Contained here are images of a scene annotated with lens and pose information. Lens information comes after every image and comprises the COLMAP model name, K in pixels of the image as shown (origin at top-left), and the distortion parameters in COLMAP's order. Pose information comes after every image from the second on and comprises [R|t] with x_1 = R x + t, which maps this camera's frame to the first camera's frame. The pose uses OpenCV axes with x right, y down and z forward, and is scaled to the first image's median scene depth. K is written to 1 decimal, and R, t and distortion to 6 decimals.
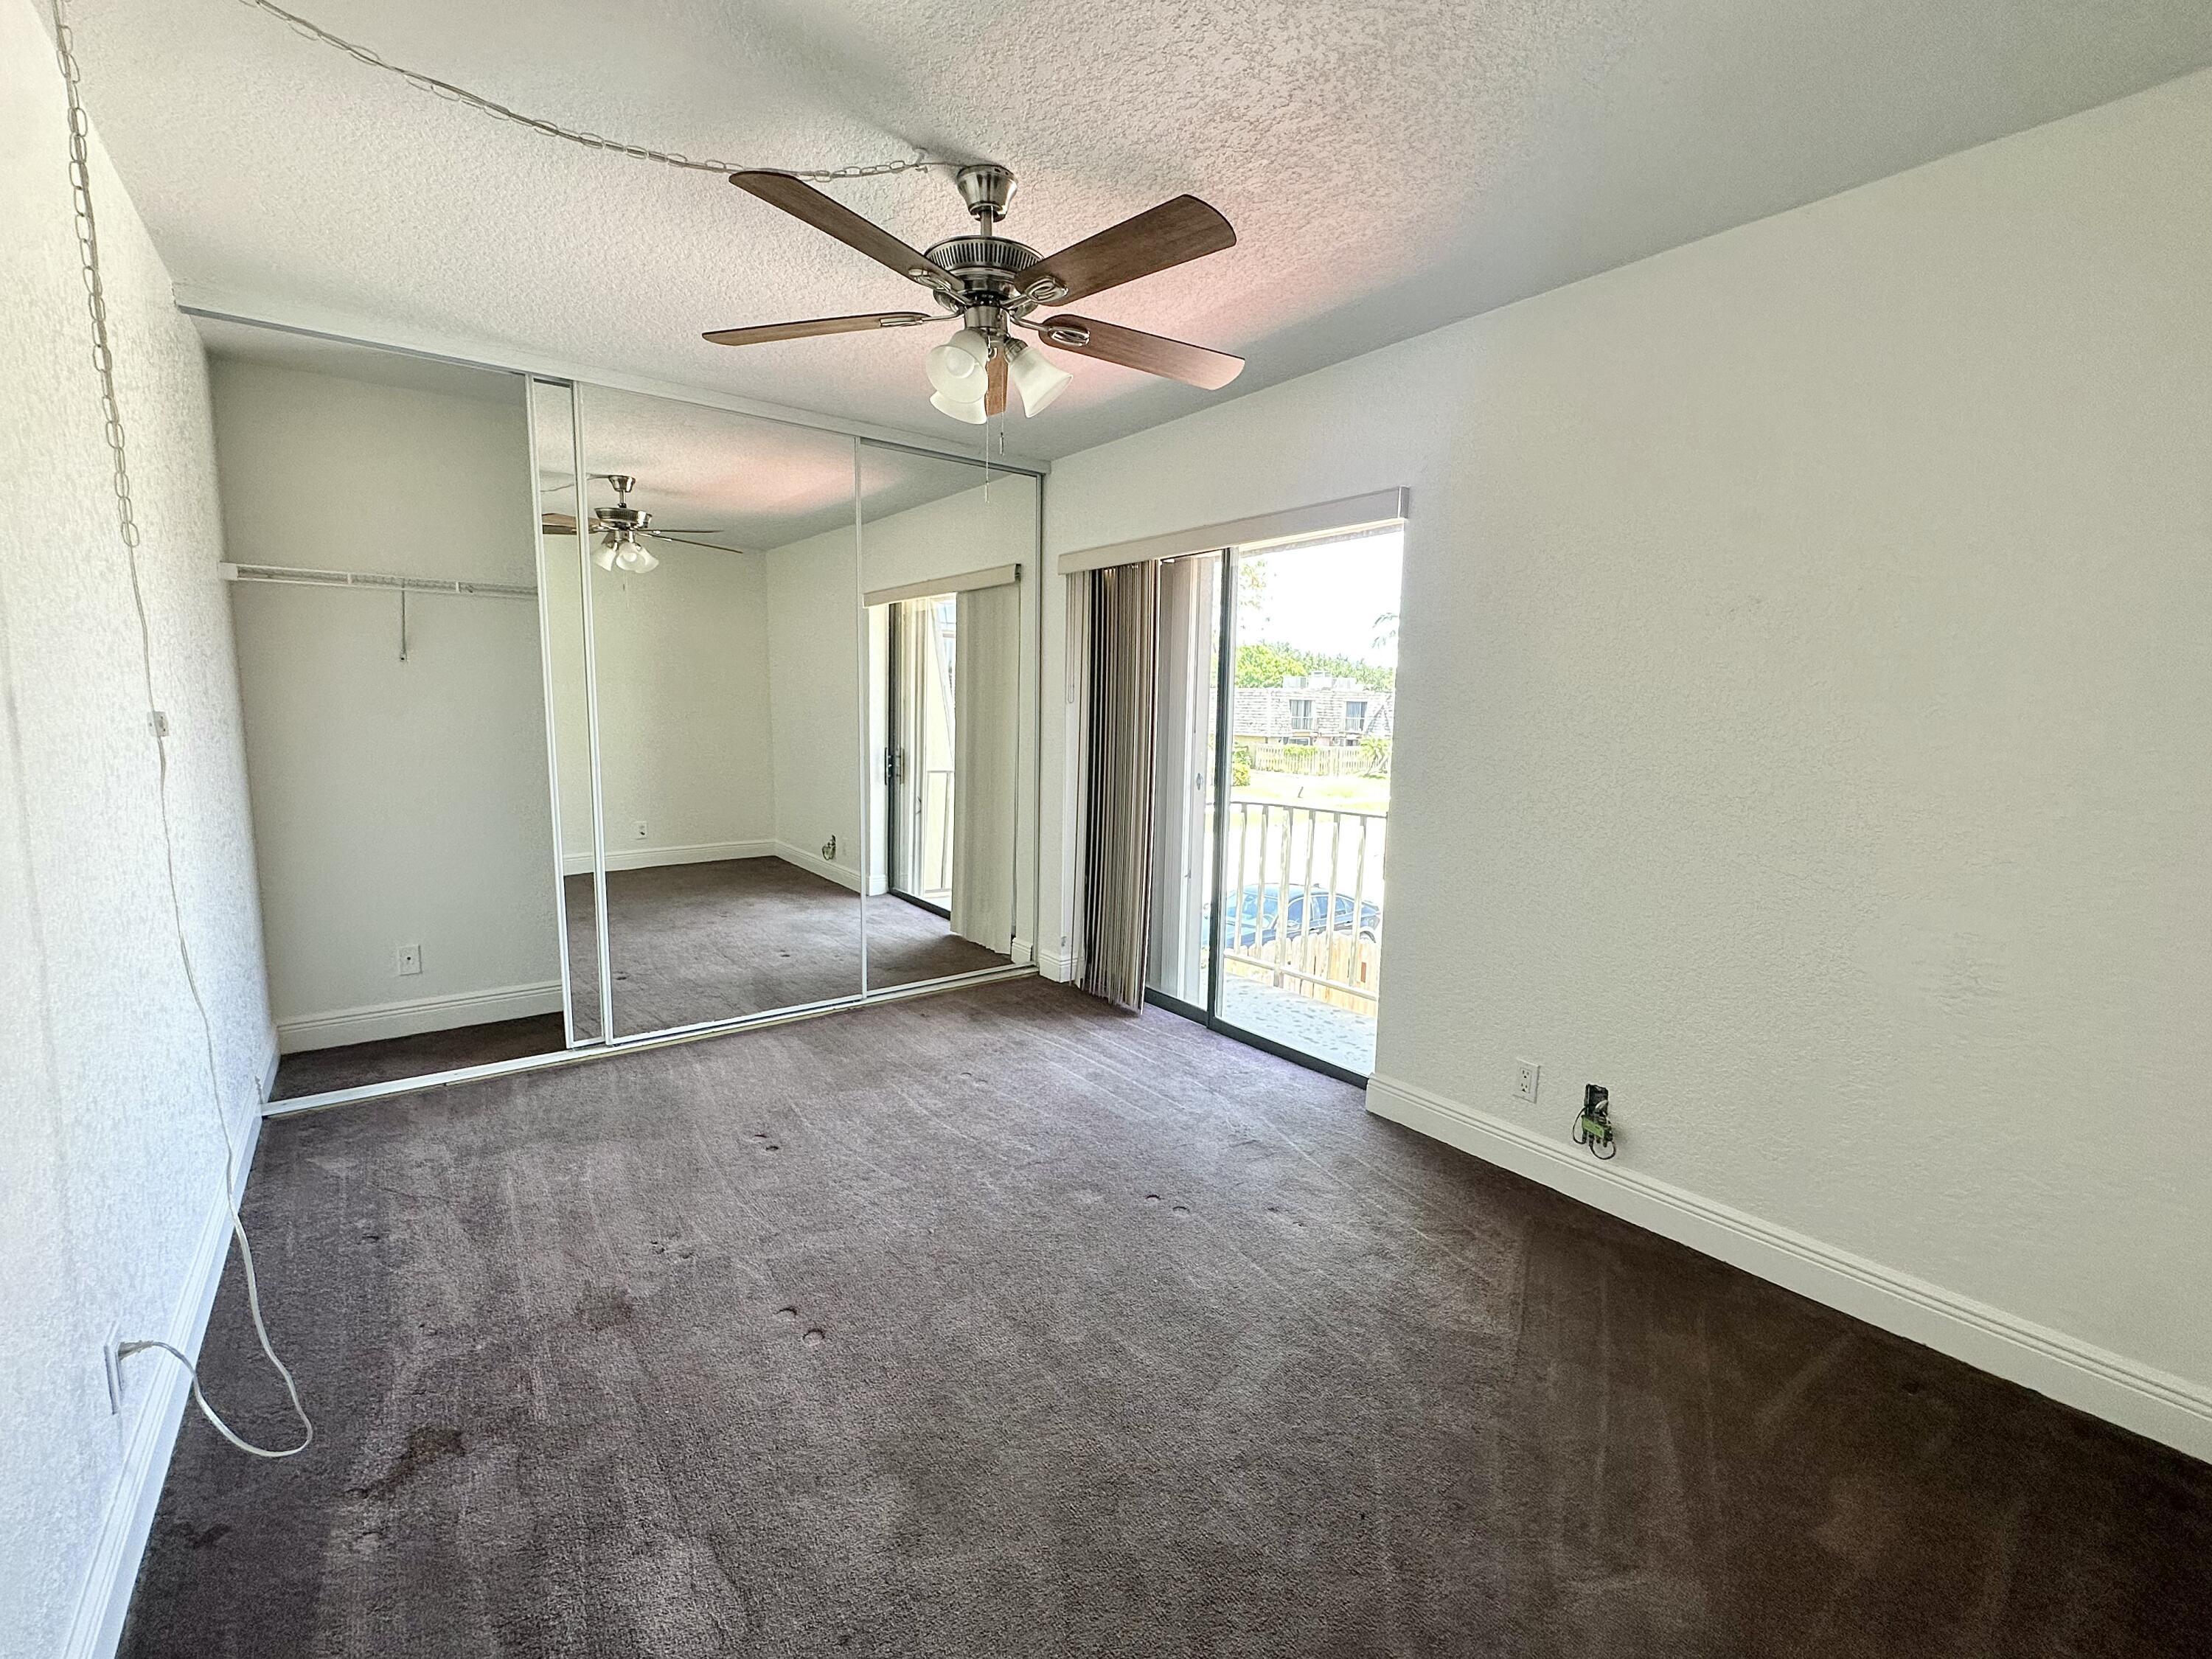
lens RADIAL K [[929.1, 0, 1104.1], [0, 929.1, 822.5], [0, 0, 1]] dist [-0.003392, 0.000478]
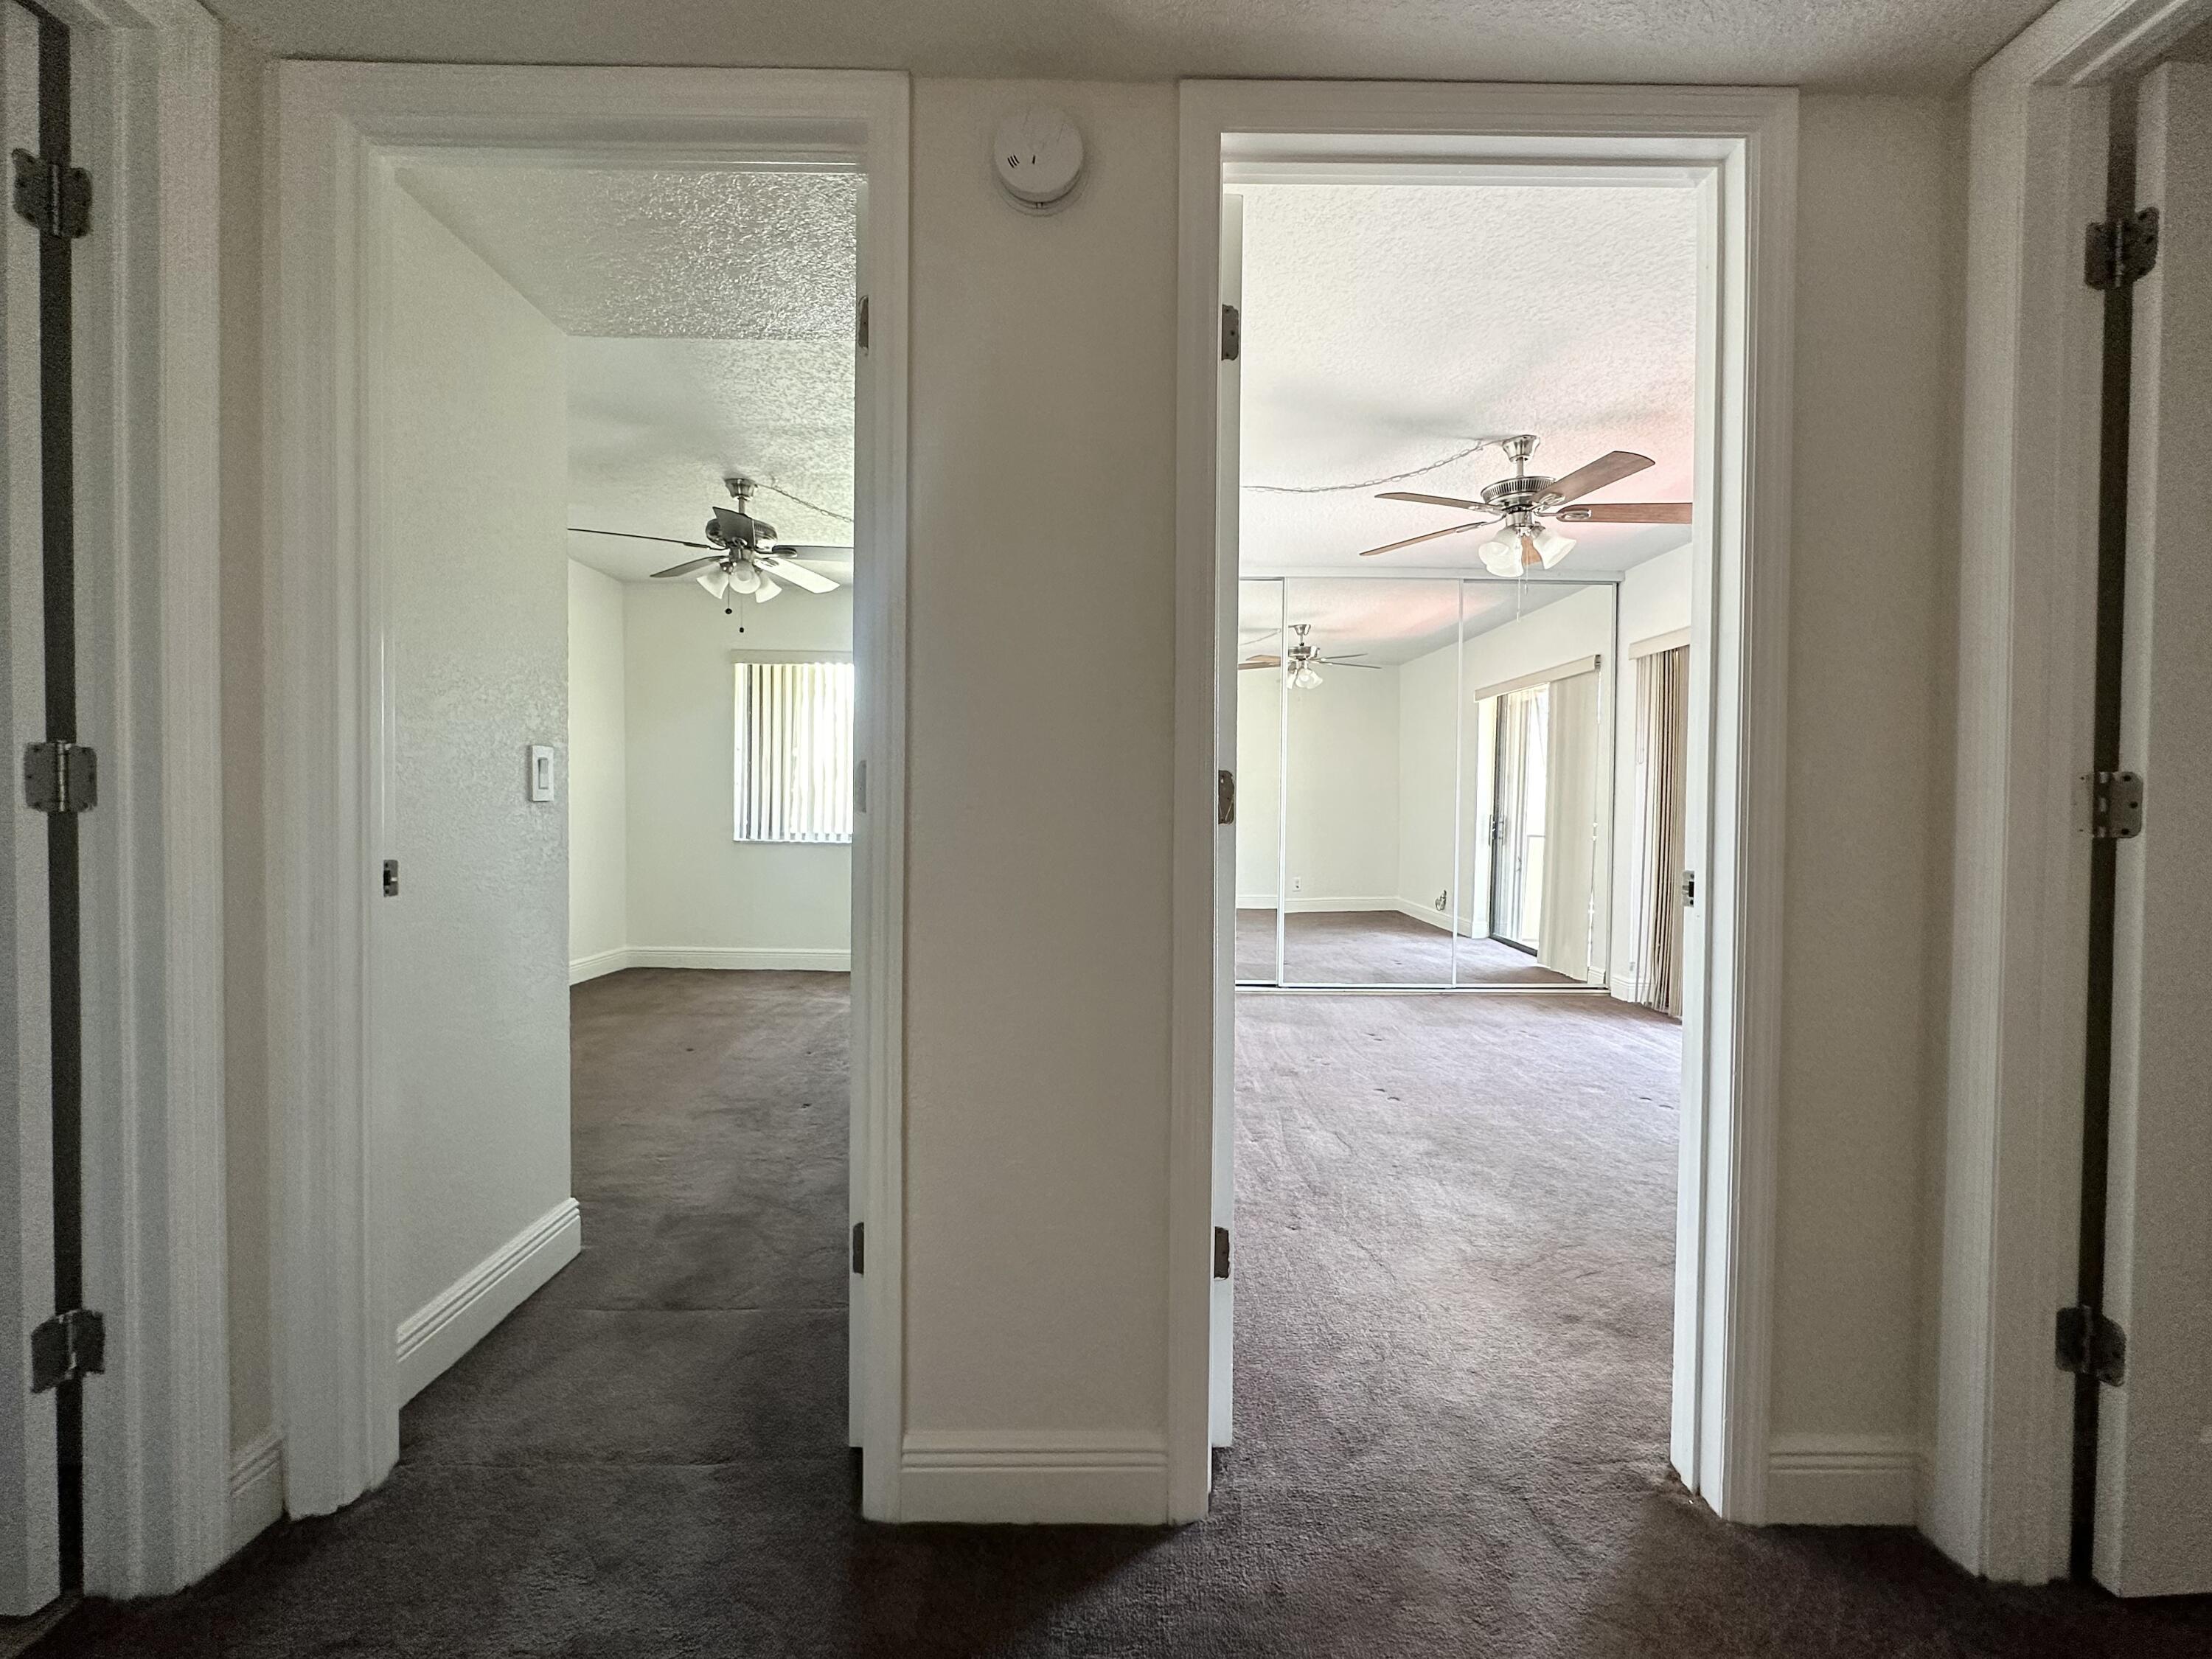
lens RADIAL K [[929.1, 0, 1104.1], [0, 929.1, 822.5], [0, 0, 1]] dist [-0.003392, 0.000478]
pose [[0.790918, 0.002587, -0.611916, 0.155154], [-0.073773, 0.993100, -0.091154, 0.111777], [0.607458, 0.117238, 0.785652, -0.365705]]
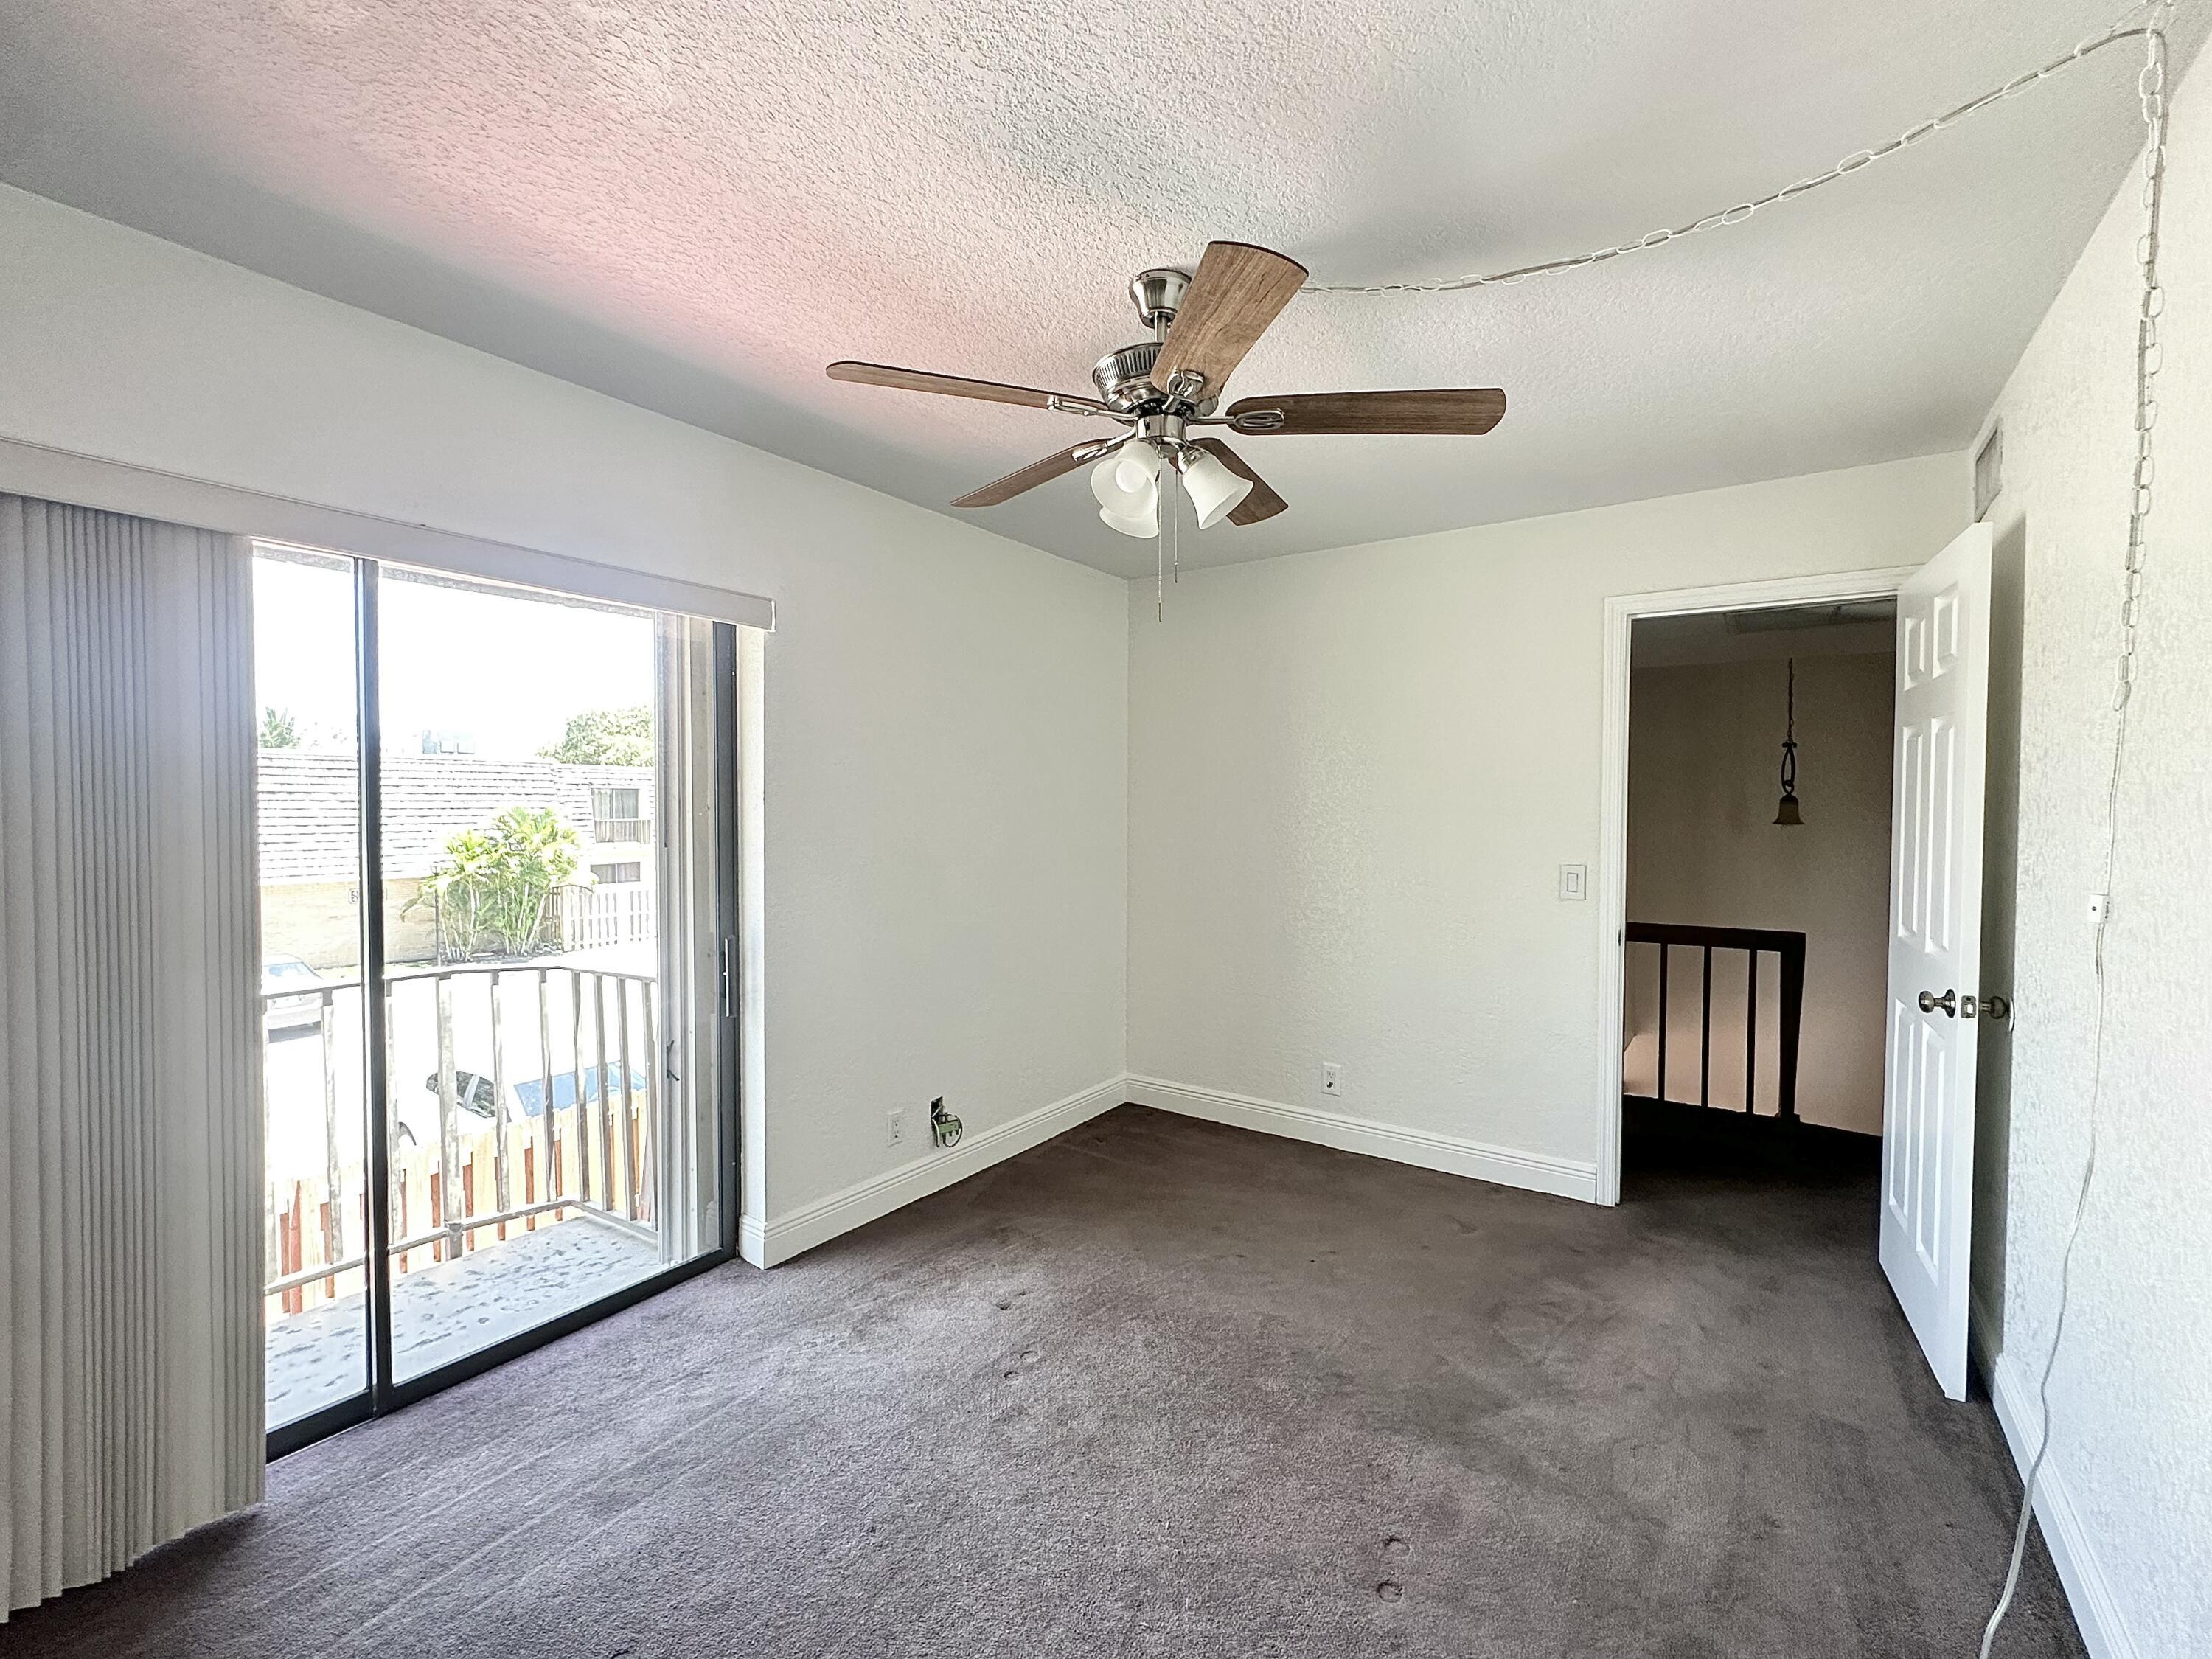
lens RADIAL K [[929.1, 0, 1104.1], [0, 929.1, 822.5], [0, 0, 1]] dist [-0.003392, 0.000478]
pose [[-0.294924, -0.036120, 0.954838, -0.493557], [0.111625, 0.991141, 0.071971, -0.111562], [-0.948978, 0.127810, -0.288279, 0.668389]]
